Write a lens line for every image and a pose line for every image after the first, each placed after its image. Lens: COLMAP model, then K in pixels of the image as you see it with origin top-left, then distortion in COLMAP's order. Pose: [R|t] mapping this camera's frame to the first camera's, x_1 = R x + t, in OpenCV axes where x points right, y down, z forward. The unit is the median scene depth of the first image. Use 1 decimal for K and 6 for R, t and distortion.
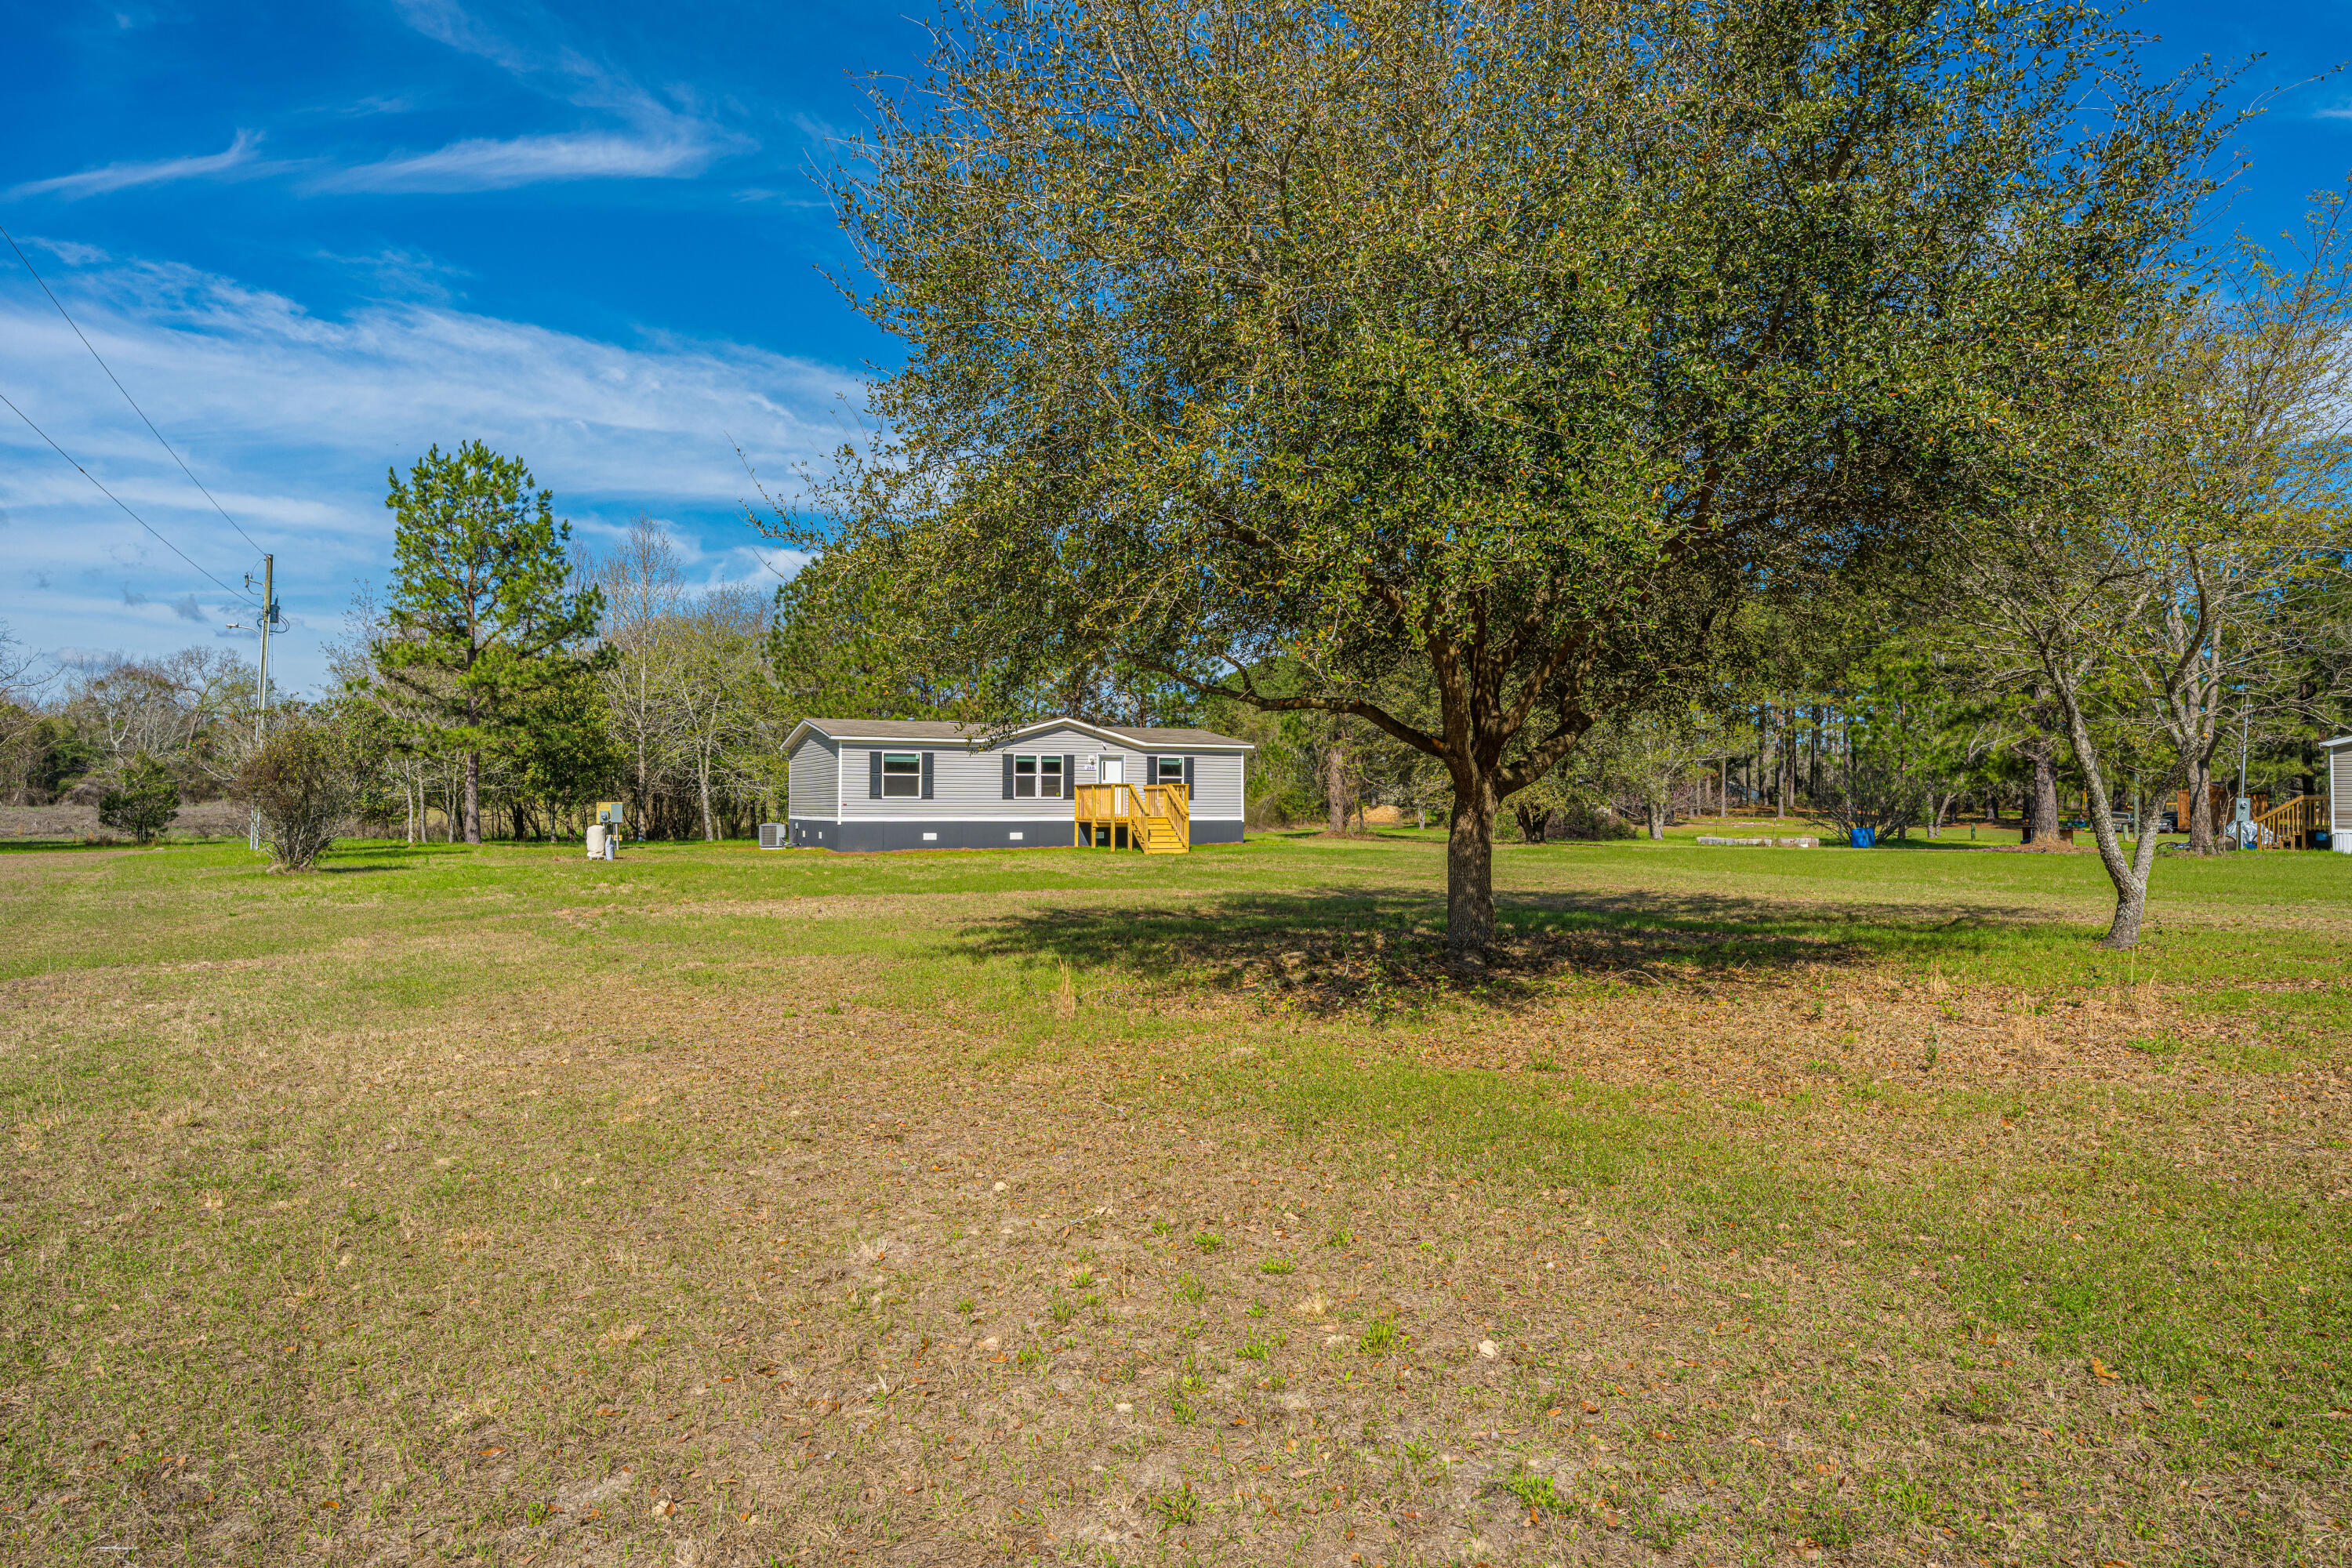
lens RADIAL K [[1376.3, 0, 1177.2], [0, 1376.3, 764.1], [0, 0, 1]] dist [-0.013366, -0.002919]
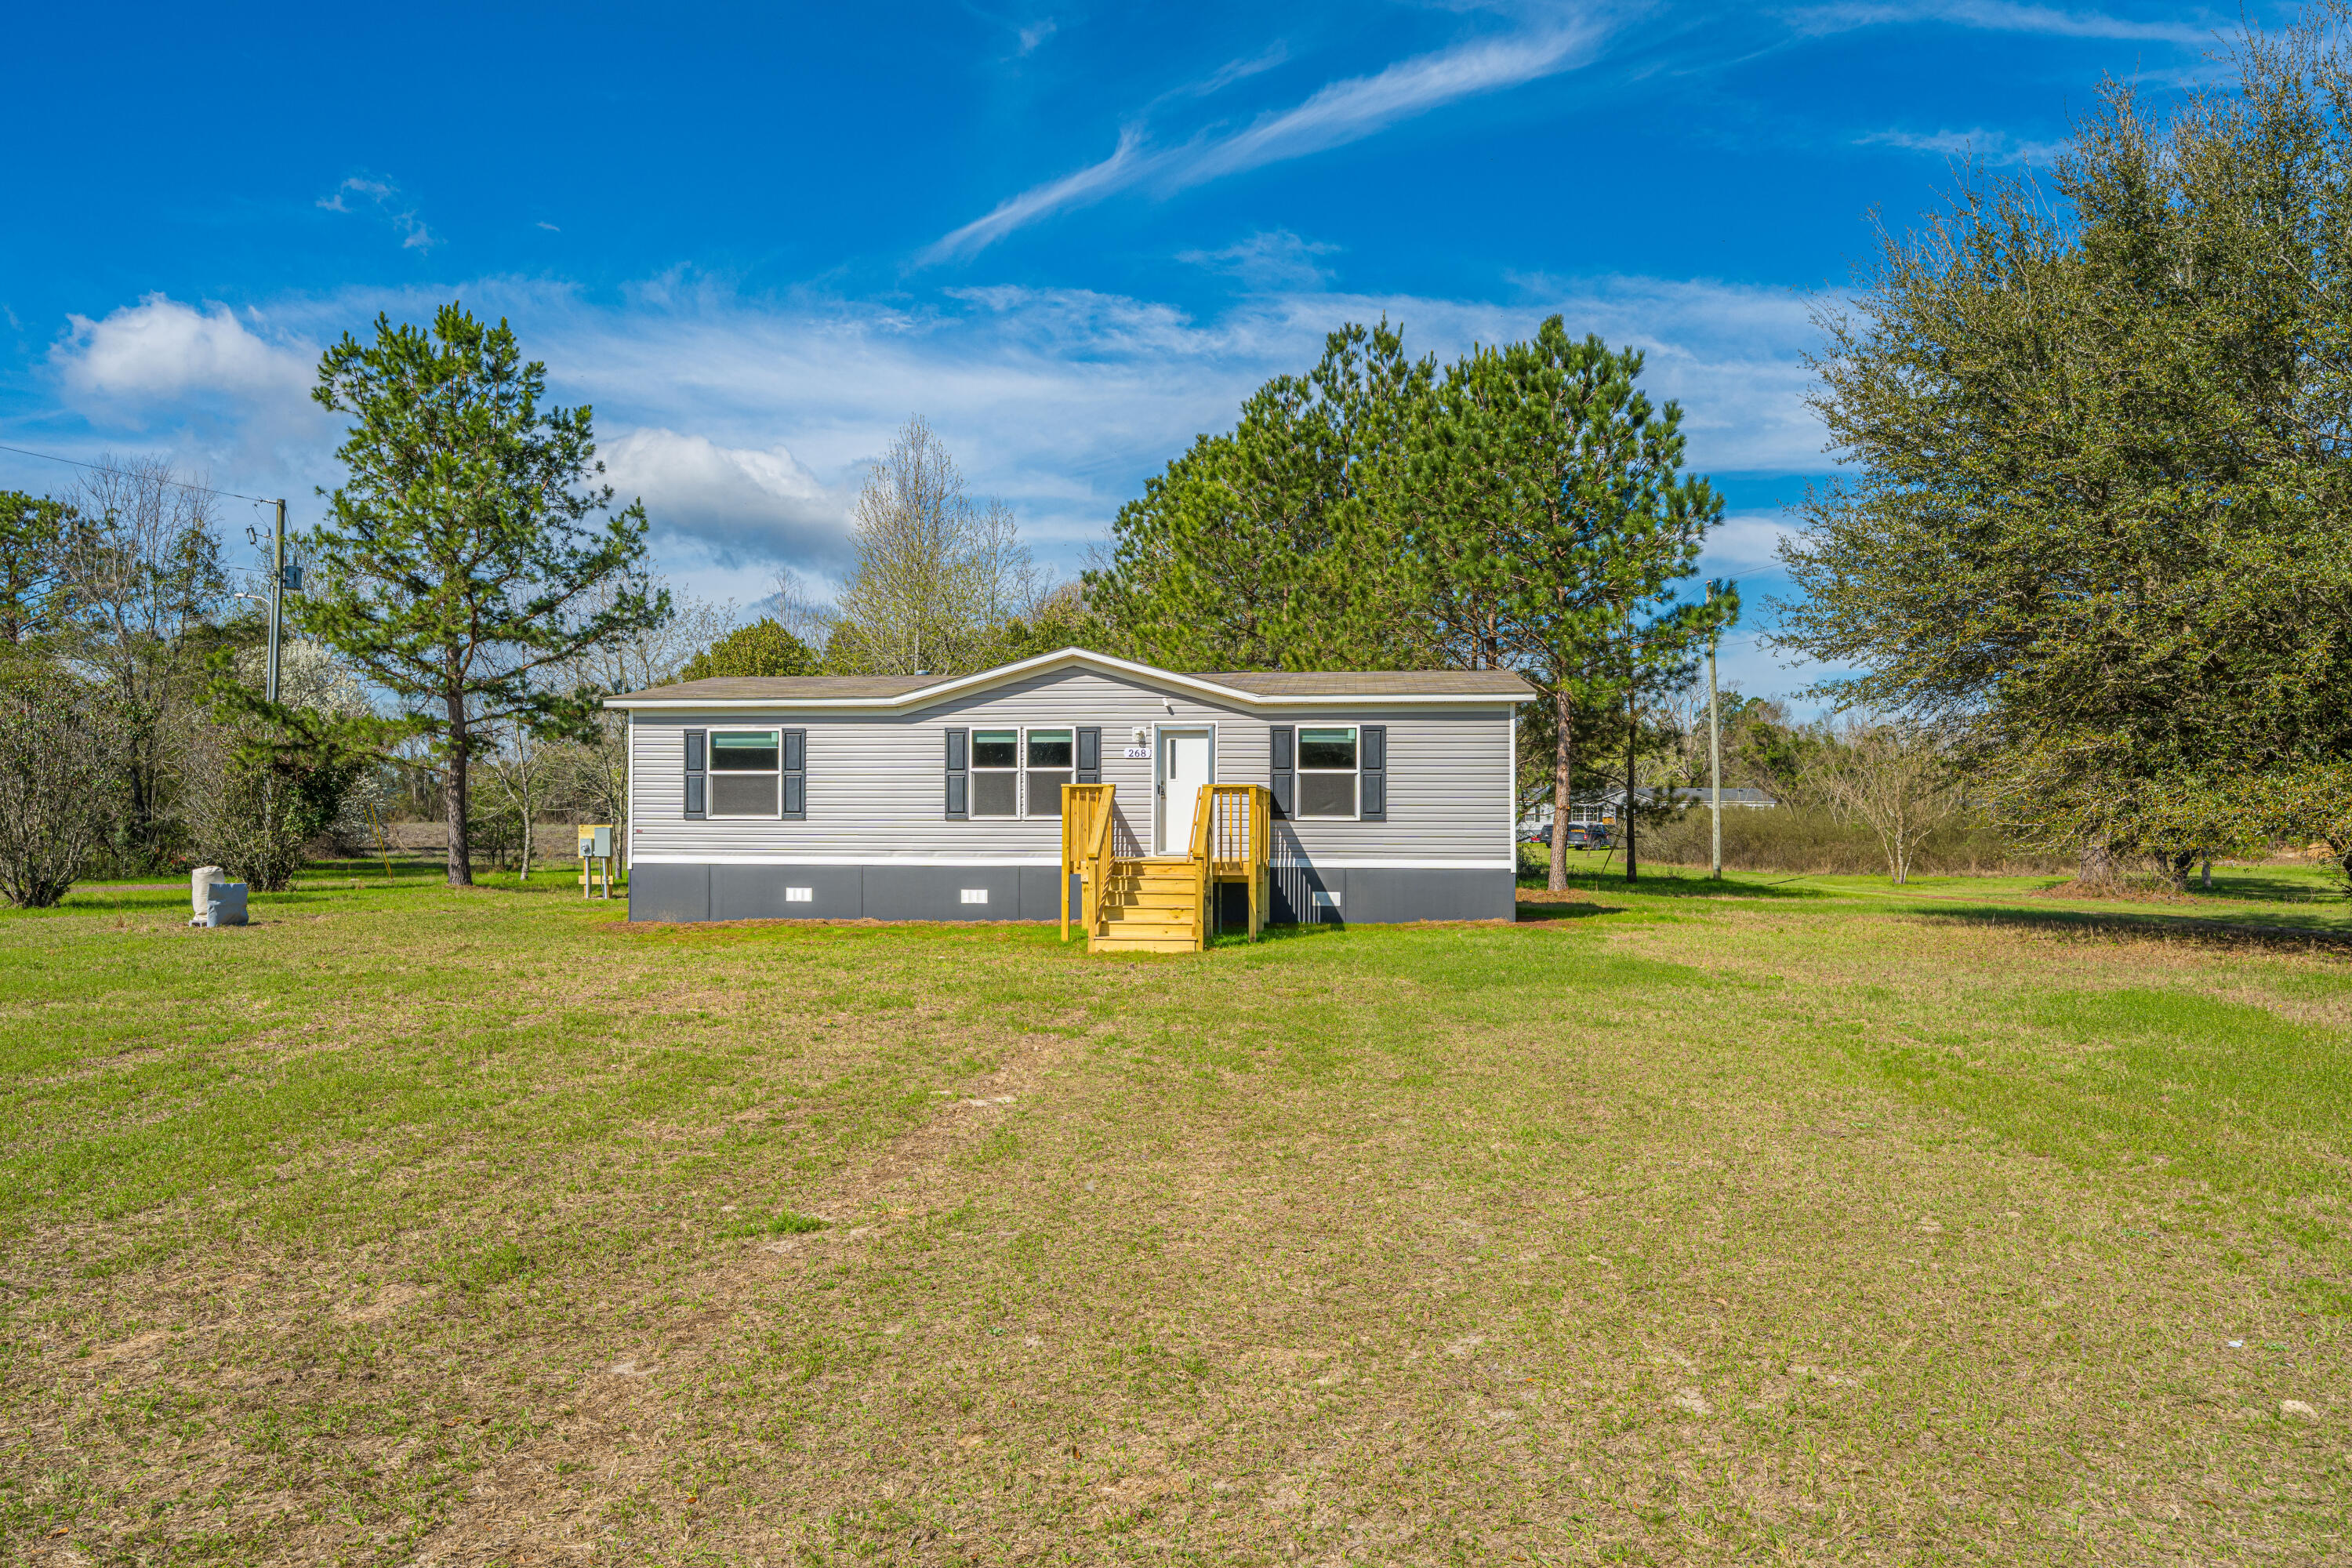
lens RADIAL K [[1657.9, 0, 1221.7], [0, 1657.9, 863.8], [0, 0, 1]] dist [0.000847, -0.005543]
pose [[0.837613, 0.010077, -0.546171, 0.261270], [0.013989, 0.999106, 0.039887, 0.017465], [0.546085, -0.041050, 0.836724, 0.521263]]
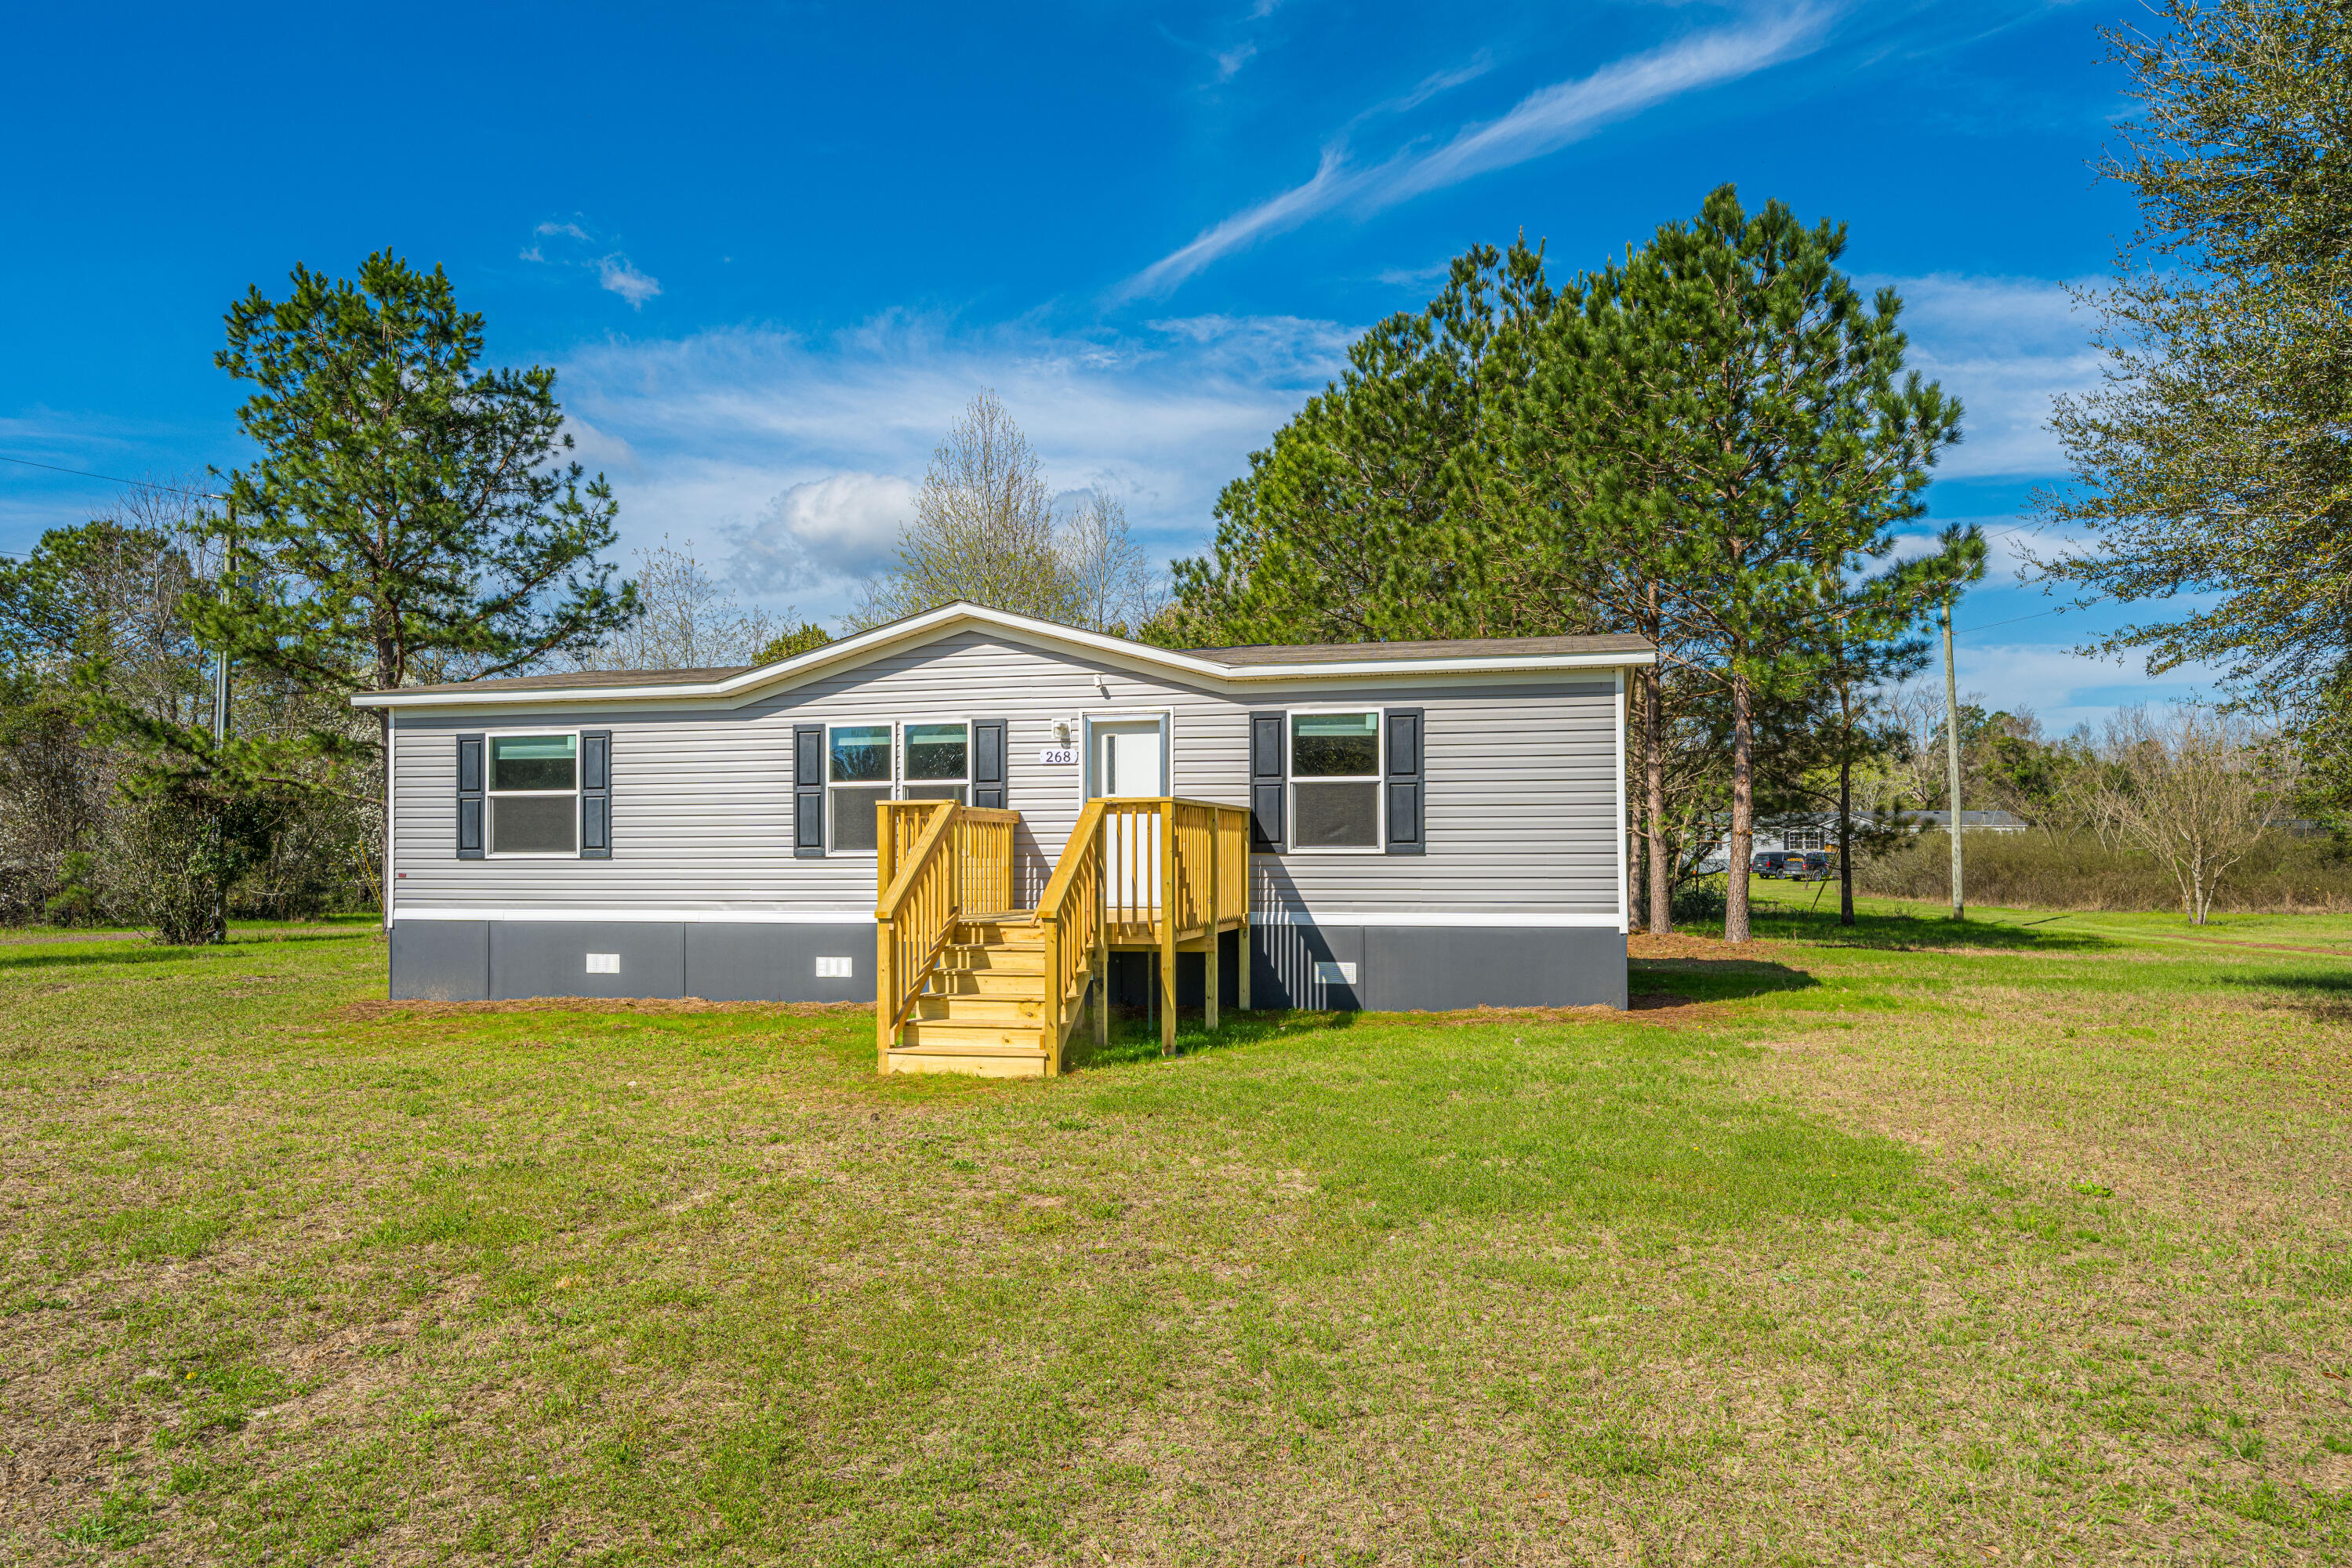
lens RADIAL K [[1657.9, 0, 1222.7], [0, 1657.9, 905.1], [0, 0, 1]] dist [0.000847, -0.005543]
pose [[0.761971, 0.010196, -0.647531, 0.207997], [0.024024, 0.998743, 0.043997, 0.020081], [0.647166, -0.049081, 0.760768, 0.704486]]
